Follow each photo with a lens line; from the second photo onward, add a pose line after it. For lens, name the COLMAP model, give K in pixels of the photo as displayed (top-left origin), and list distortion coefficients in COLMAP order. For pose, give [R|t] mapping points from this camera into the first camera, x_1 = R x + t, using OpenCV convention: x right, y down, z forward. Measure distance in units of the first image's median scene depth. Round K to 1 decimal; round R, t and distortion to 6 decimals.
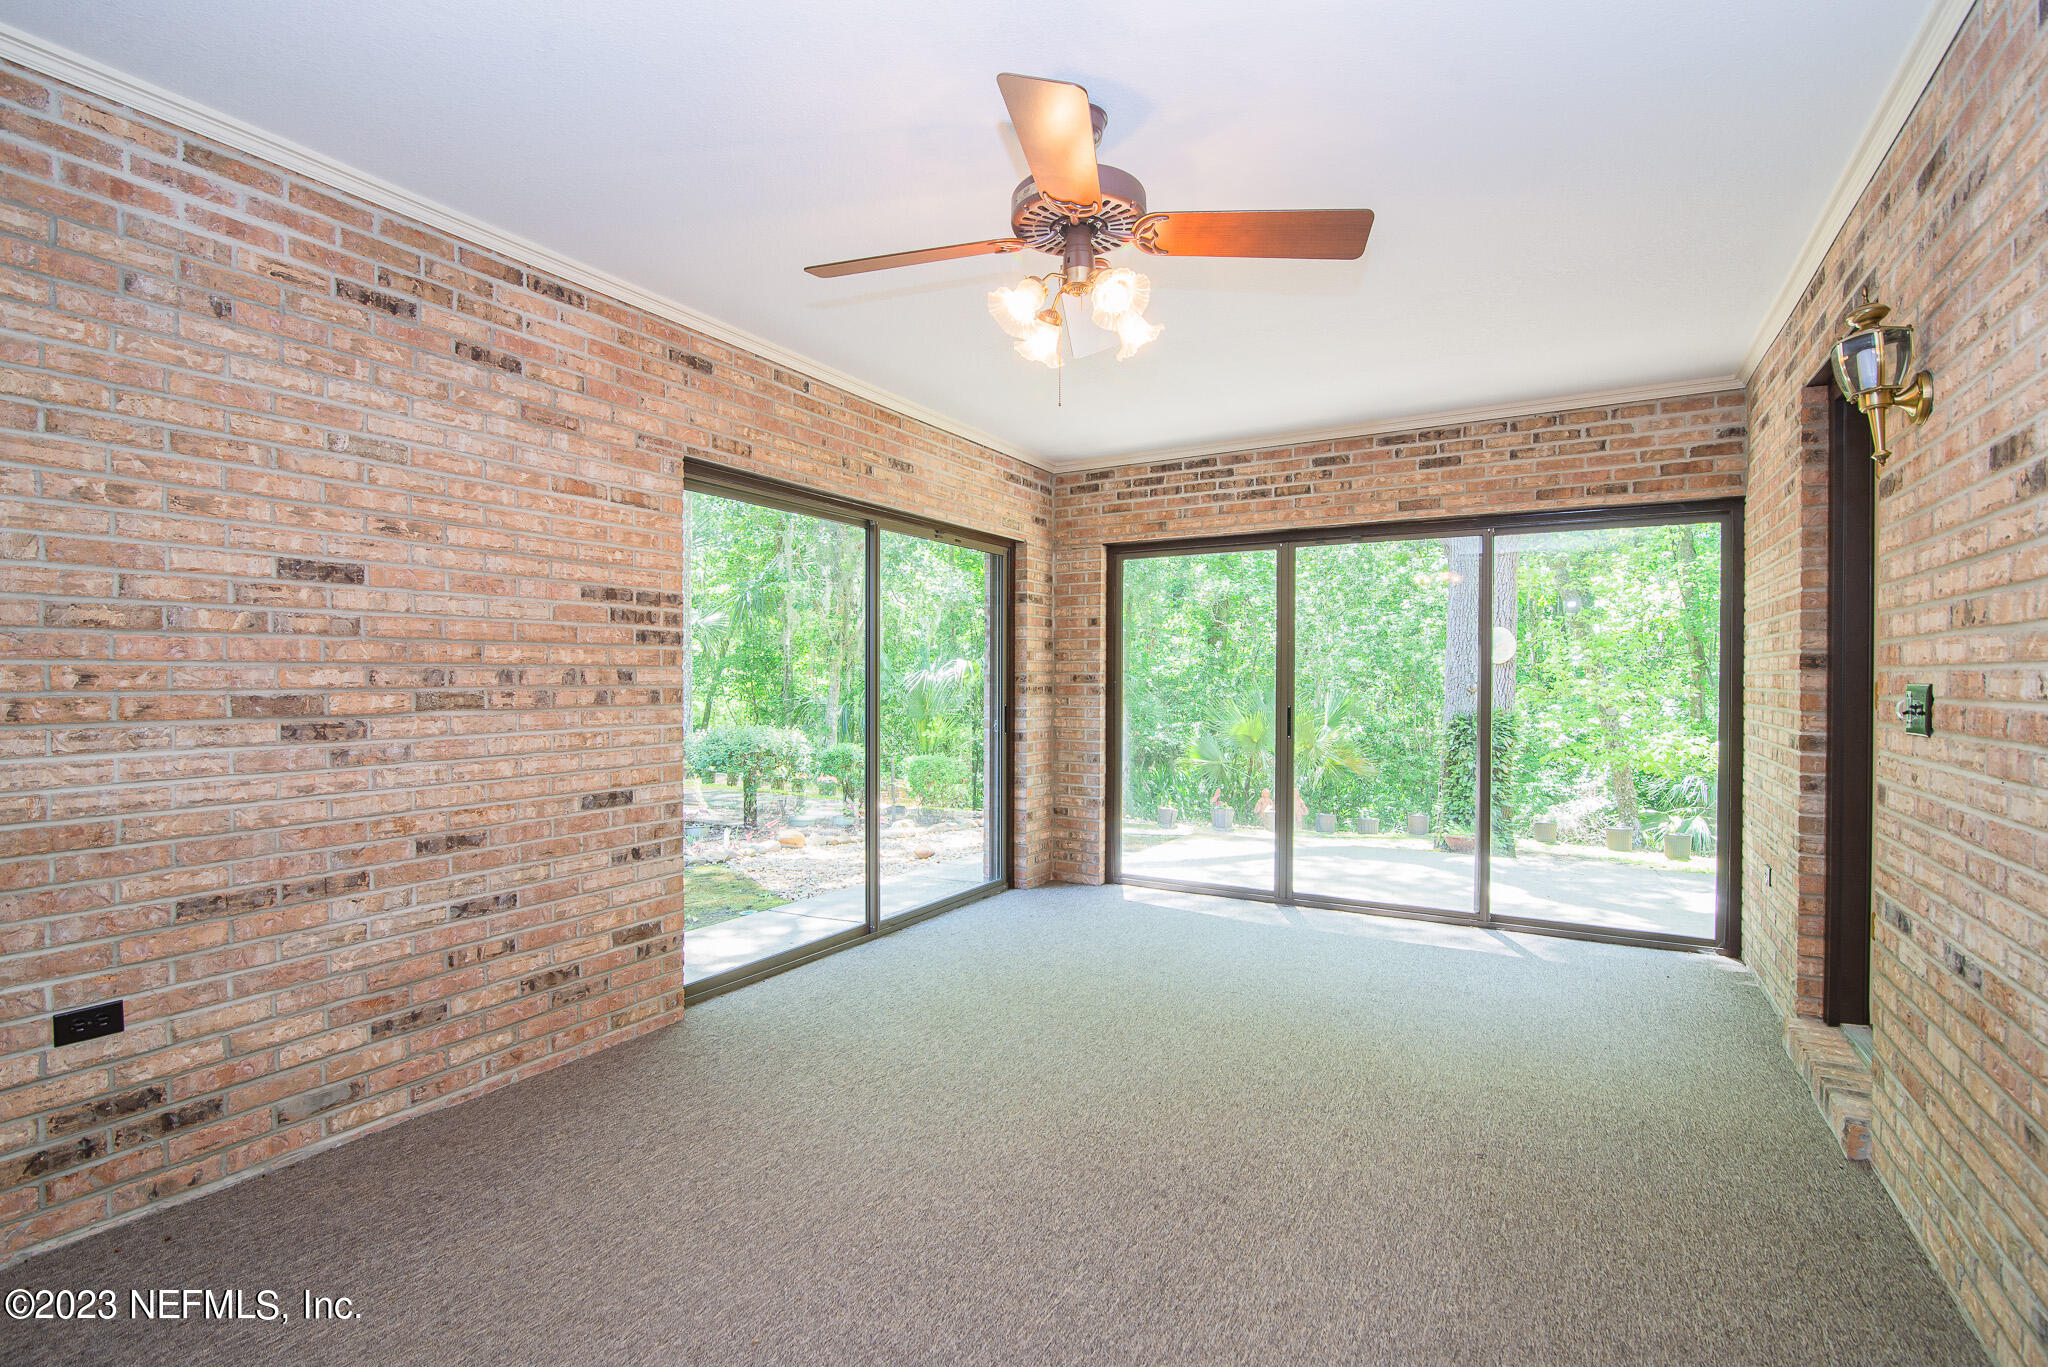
lens RADIAL K [[938.5, 0, 1020.9], [0, 938.5, 686.0], [0, 0, 1]] dist [-0.016694, 0.000186]
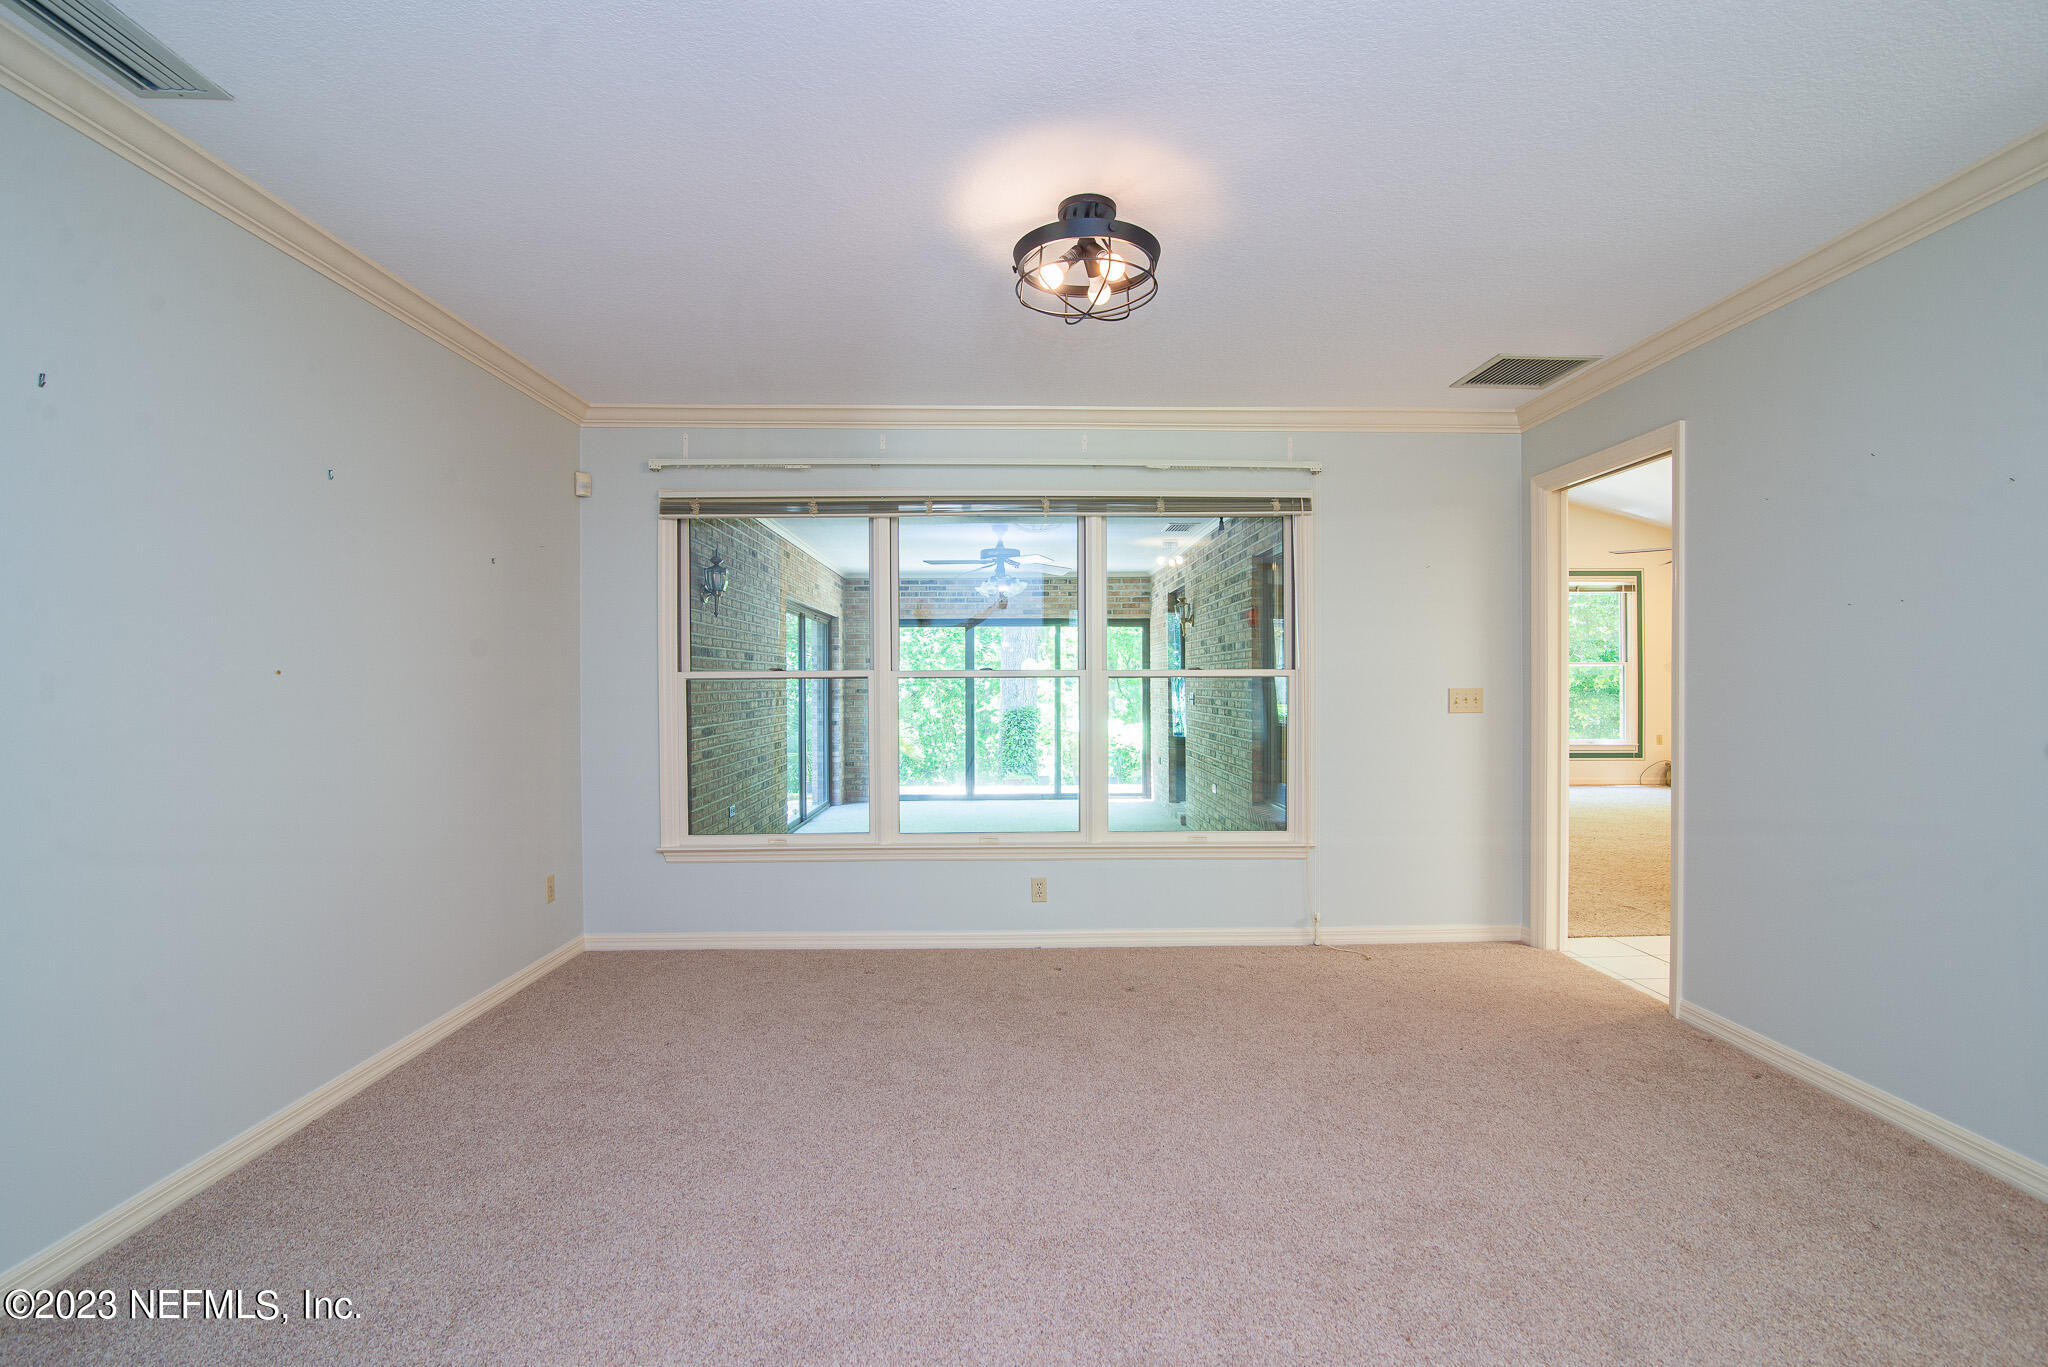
lens RADIAL K [[938.5, 0, 1020.9], [0, 938.5, 686.0], [0, 0, 1]] dist [-0.016694, 0.000186]
pose [[0.857584, -0.006317, 0.514304, -0.675234], [0.007716, 0.999970, -0.000583, -0.015491], [-0.514285, 0.004468, 0.857608, -0.814830]]
